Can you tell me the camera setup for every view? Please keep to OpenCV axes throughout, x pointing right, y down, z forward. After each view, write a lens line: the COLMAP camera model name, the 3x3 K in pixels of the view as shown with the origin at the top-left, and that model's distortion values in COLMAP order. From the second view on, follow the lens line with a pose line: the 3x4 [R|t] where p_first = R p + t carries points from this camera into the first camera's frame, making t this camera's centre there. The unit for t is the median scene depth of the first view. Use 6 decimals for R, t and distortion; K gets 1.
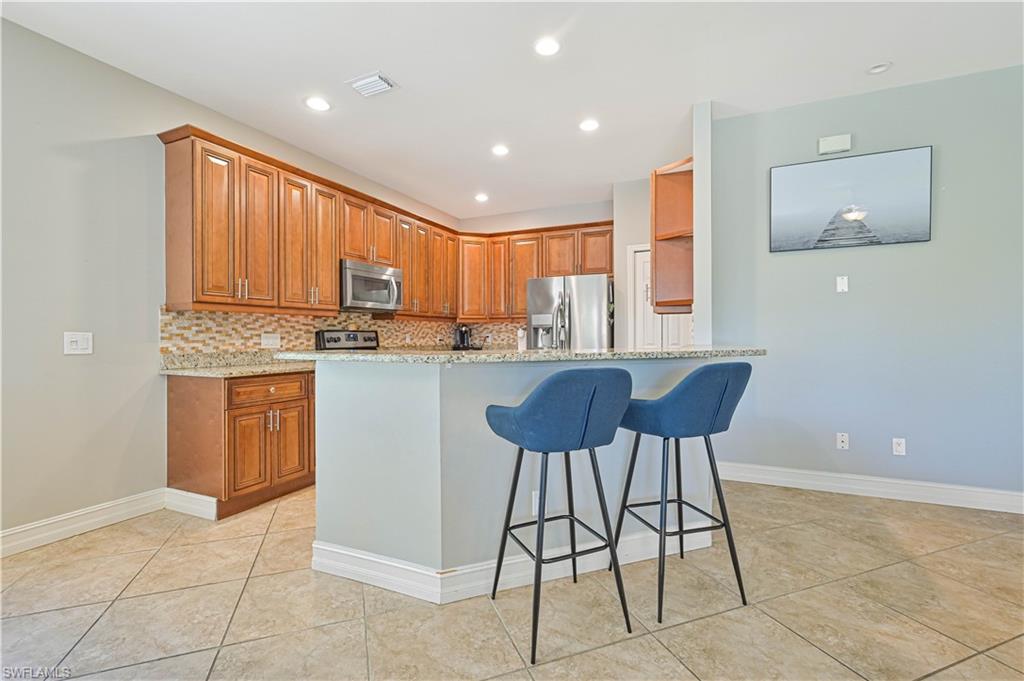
lens RADIAL K [[451.5, 0, 512.0], [0, 451.5, 340.5], [0, 0, 1]] dist [-0.001127, 0.000027]
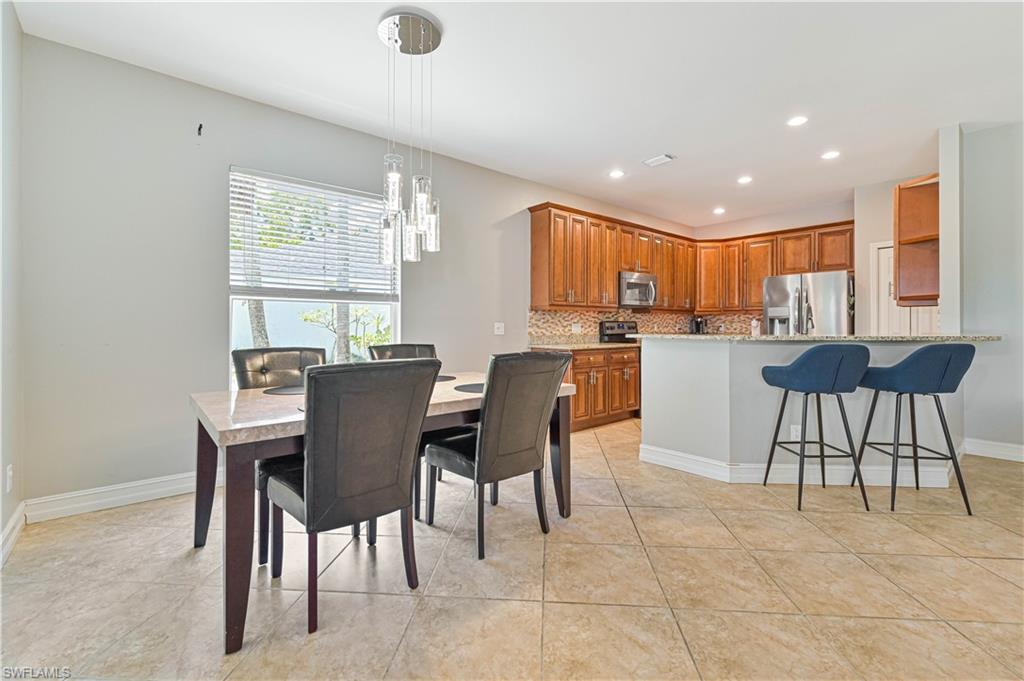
lens RADIAL K [[441.1, 0, 511.9], [0, 441.1, 326.7], [0, 0, 1]] dist [0.000479, 0.000062]
pose [[0.906380, 0.003120, -0.422451, -0.099954], [-0.006698, 0.999953, -0.006985, 0.006674], [0.422409, 0.009160, 0.906359, -0.425863]]
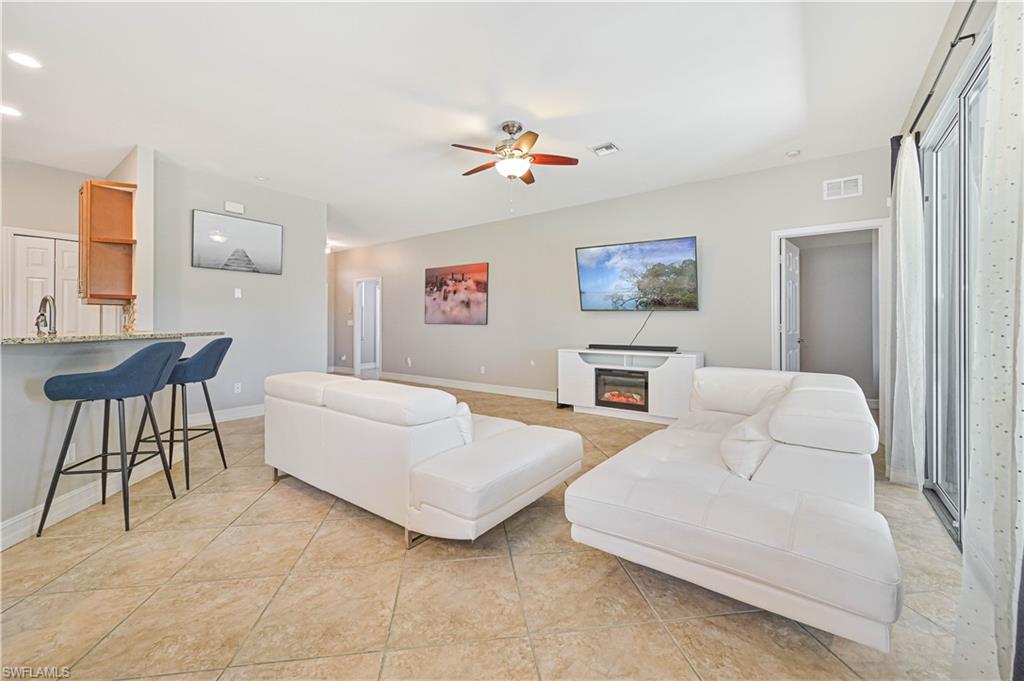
lens RADIAL K [[411.0, 0, 511.1], [0, 411.0, 323.0], [0, 0, 1]] dist [0.000520, -0.000002]
pose [[0.216123, 0.007334, 0.976339, -0.435557], [0.006726, 0.999937, -0.009000, 0.005098], [-0.976343, 0.008511, 0.216060, -0.253845]]
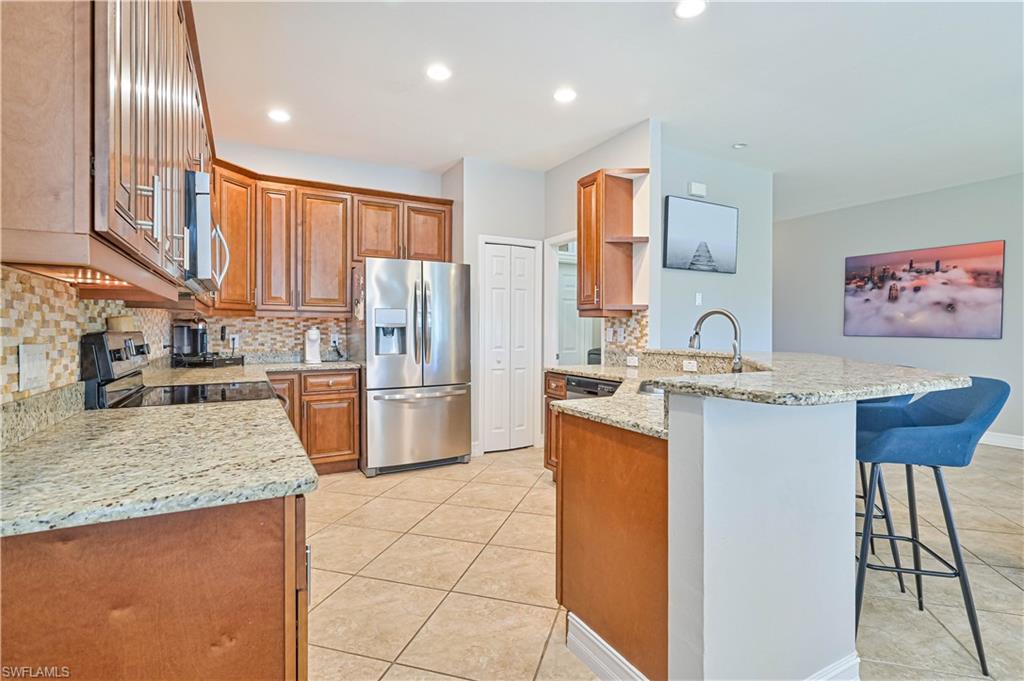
lens RADIAL K [[491.3, 0, 511.1], [0, 491.3, 336.5], [0, 0, 1]] dist [-0.000067, 0.000408]
pose [[0.599266, -0.004803, 0.800535, -0.594464], [0.004171, 0.999987, 0.002878, -0.019997], [-0.800539, 0.001615, 0.599279, 0.484811]]
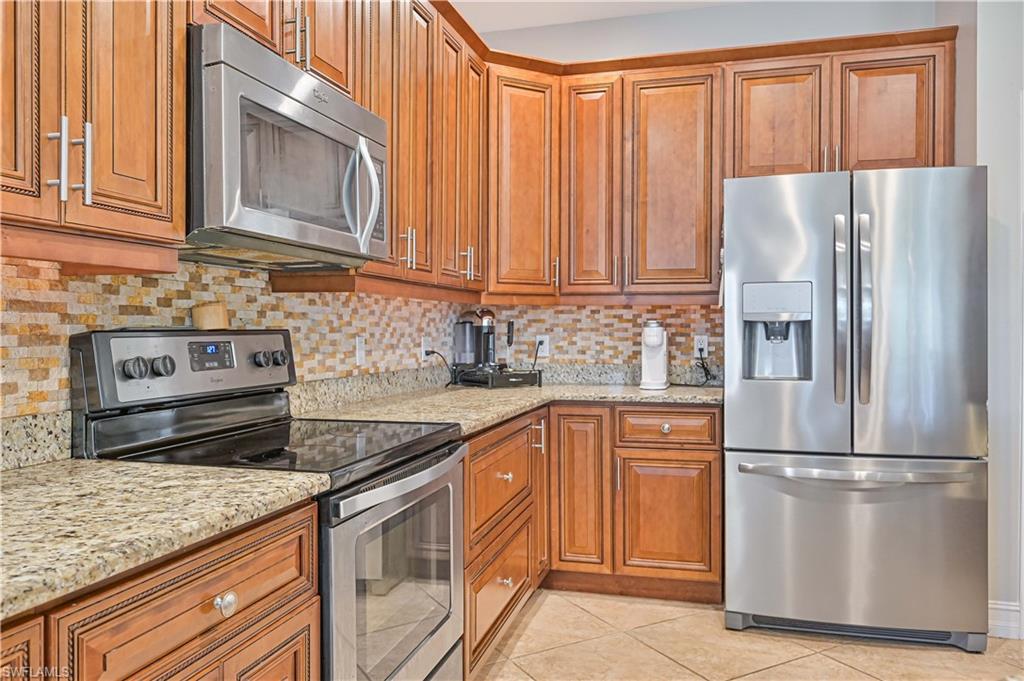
lens RADIAL K [[751.4, 0, 515.3], [0, 751.4, 334.8], [0, 0, 1]] dist [-0.002163, 0.000391]
pose [[0.987823, 0.003418, 0.155542, -0.285044], [-0.002956, 0.999991, -0.003196, -0.021033], [-0.155552, 0.002697, 0.987824, 0.615924]]
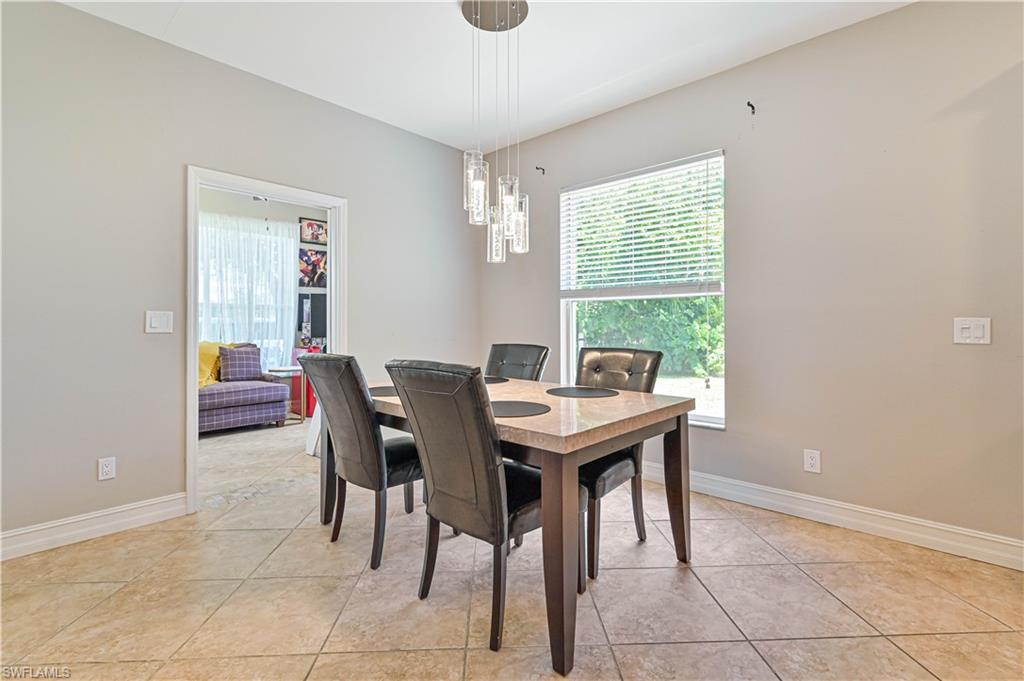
lens RADIAL K [[456.1, 0, 514.7], [0, 456.1, 321.0], [0, 0, 1]] dist [0.001932, 0.000297]
pose [[-0.295327, -0.006130, -0.955377, 0.072963], [-0.006312, 0.999970, -0.004465, -0.002406], [0.955375, 0.004712, -0.295357, 0.298241]]
